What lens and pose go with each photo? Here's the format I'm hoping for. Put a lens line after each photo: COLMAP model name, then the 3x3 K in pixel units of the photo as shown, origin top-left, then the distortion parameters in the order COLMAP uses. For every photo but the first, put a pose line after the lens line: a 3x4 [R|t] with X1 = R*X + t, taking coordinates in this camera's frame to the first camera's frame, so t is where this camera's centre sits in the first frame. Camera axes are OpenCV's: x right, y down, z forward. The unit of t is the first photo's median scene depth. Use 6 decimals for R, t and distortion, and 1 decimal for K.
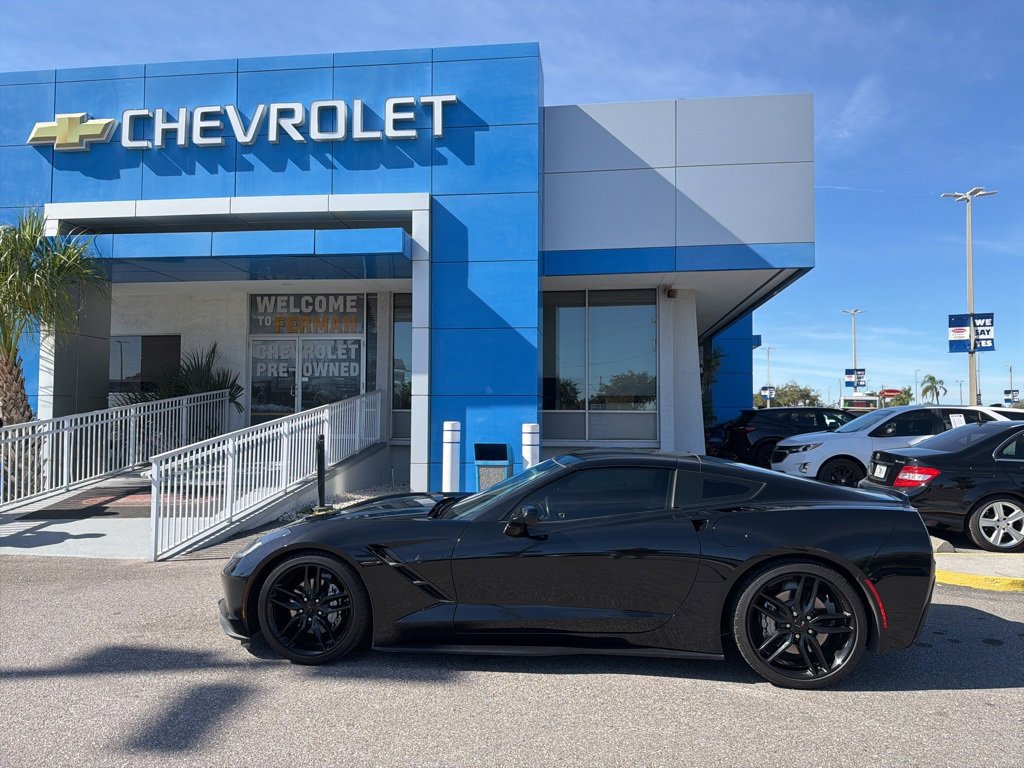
lens RADIAL K [[708.3, 0, 529.5], [0, 708.3, 384.9], [0, 0, 1]] dist [0.055896, -0.068772]
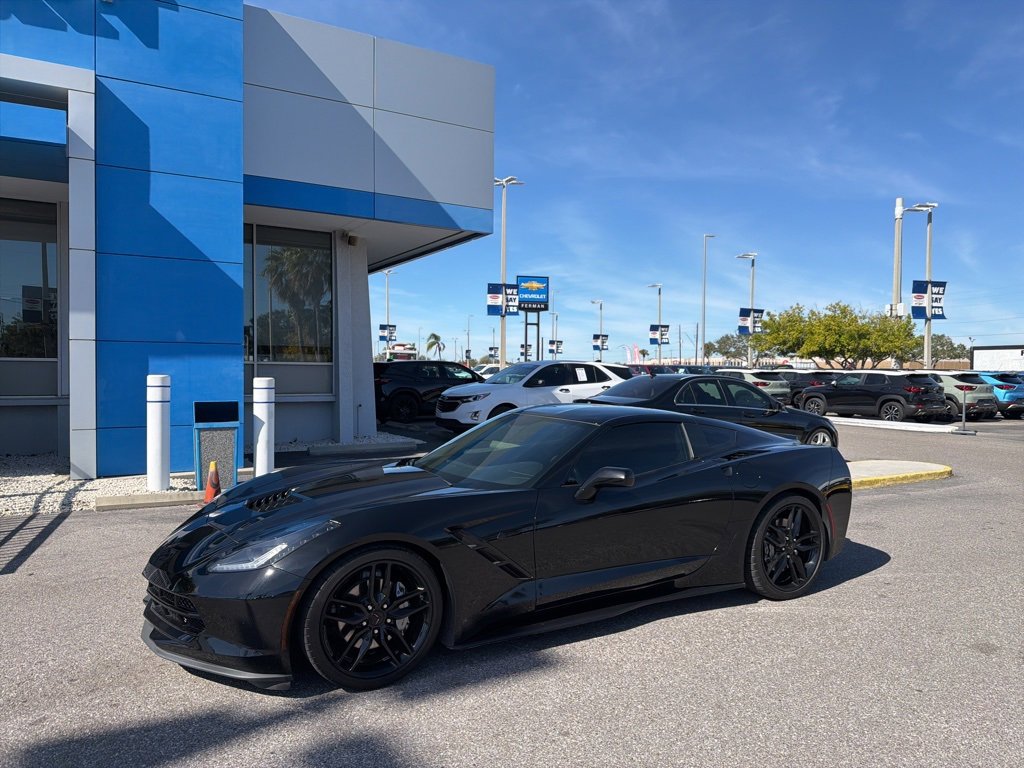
lens RADIAL K [[701.8, 0, 509.1], [0, 701.8, 384.9], [0, 0, 1]] dist [0.084579, -0.106833]
pose [[0.806160, -0.008953, 0.591630, -0.228534], [-0.031906, 0.997773, 0.058575, 0.002935], [-0.590837, -0.066098, 0.804079, 0.108364]]
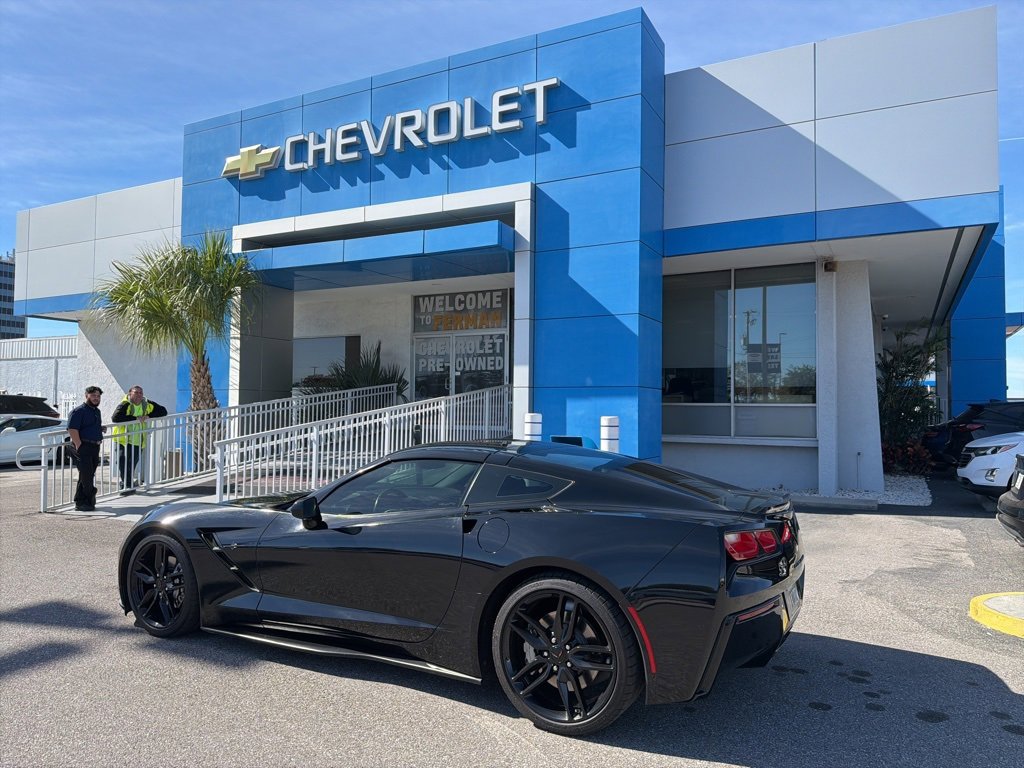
lens RADIAL K [[708.8, 0, 538.3], [0, 708.8, 389.6], [0, 0, 1]] dist [0.071951, -0.087963]
pose [[0.935042, -0.005373, -0.354496, 0.210169], [0.009908, 0.999891, 0.010981, 0.006815], [0.354398, -0.013780, 0.934993, 0.073175]]
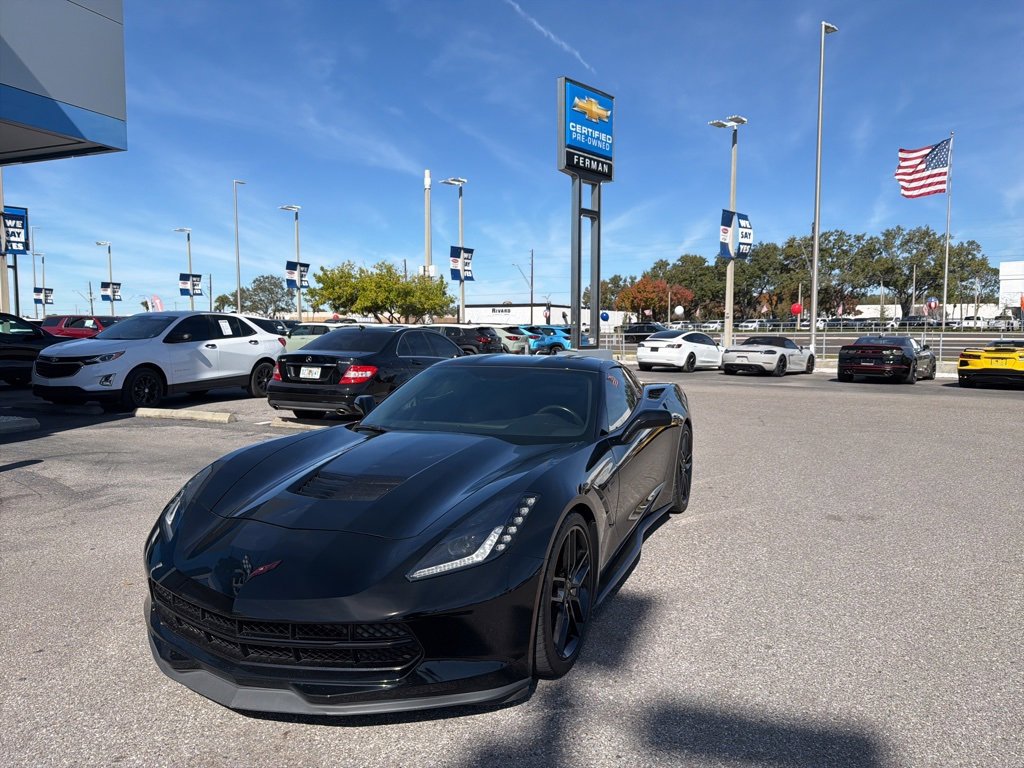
lens RADIAL K [[704.4, 0, 508.4], [0, 704.4, 383.4], [0, 0, 1]] dist [0.111294, -0.161229]
pose [[0.270926, -0.077638, 0.959464, -0.346642], [-0.045307, 0.994609, 0.093276, 0.016378], [-0.961533, -0.068741, 0.265948, 0.312865]]
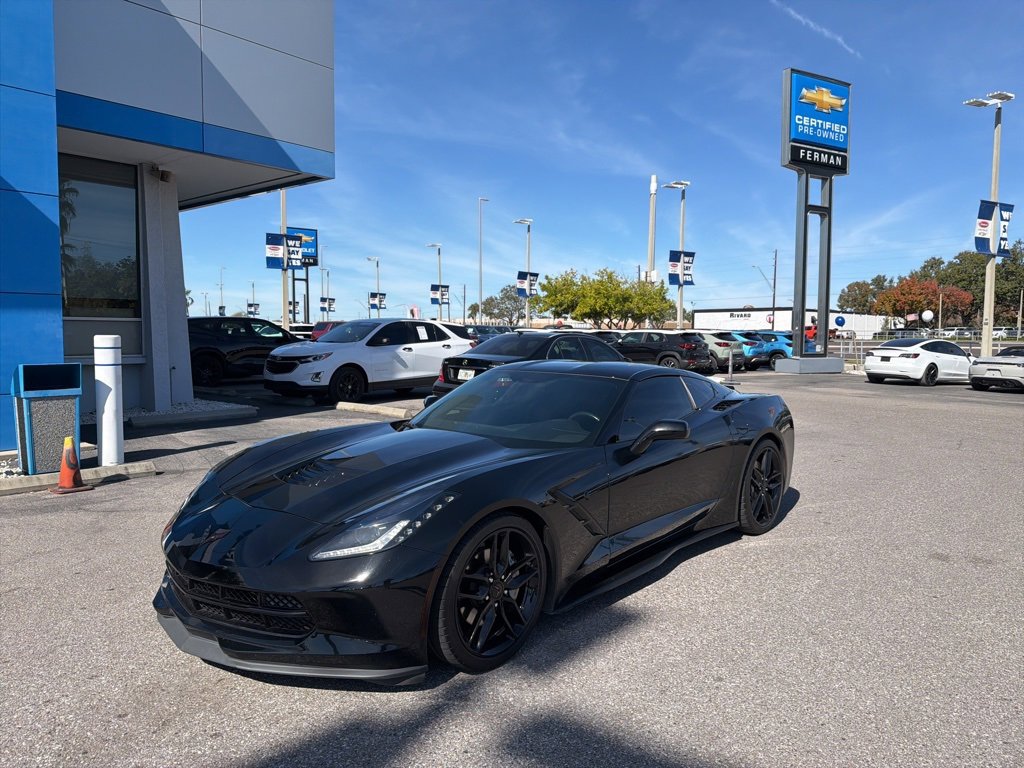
lens RADIAL K [[702.5, 0, 517.4], [0, 702.5, 373.1], [0, 0, 1]] dist [0.110759, -0.154408]
pose [[0.561198, -0.046312, 0.826385, -0.311598], [-0.044711, 0.995279, 0.086140, 0.010362], [-0.826473, -0.085291, 0.556478, 0.212457]]
